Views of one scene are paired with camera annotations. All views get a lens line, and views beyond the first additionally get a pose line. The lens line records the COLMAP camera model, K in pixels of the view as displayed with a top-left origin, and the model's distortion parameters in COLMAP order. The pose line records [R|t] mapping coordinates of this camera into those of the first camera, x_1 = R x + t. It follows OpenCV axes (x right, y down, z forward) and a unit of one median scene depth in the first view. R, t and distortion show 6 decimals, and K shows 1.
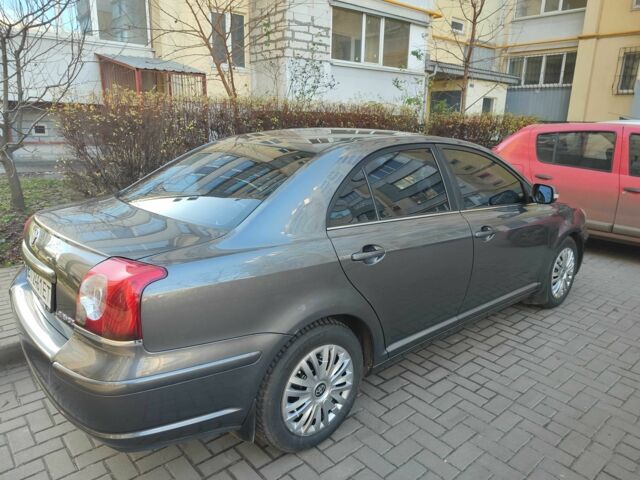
lens RADIAL K [[462.3, 0, 320.0], [0, 462.3, 240.0], [0, 0, 1]] dist [0.043733, -0.024875]
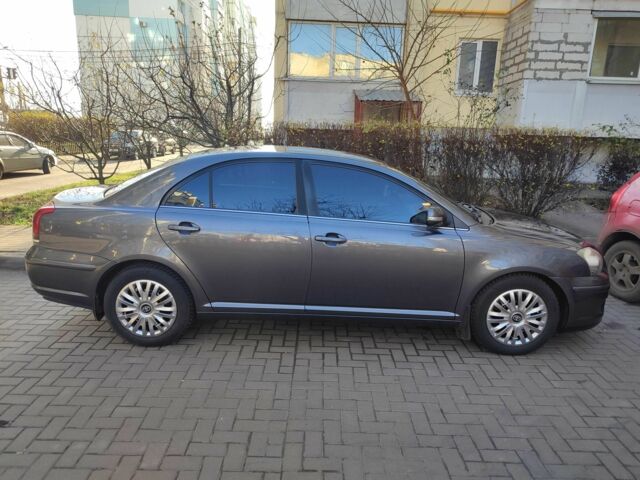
lens RADIAL K [[462.3, 0, 320.0], [0, 462.3, 240.0], [0, 0, 1]] dist [0.043733, -0.024875]
pose [[0.748595, 0.150951, -0.645615, 0.852449], [-0.184591, 0.982690, 0.015727, -0.018126], [0.636813, 0.107402, 0.763501, 0.103352]]
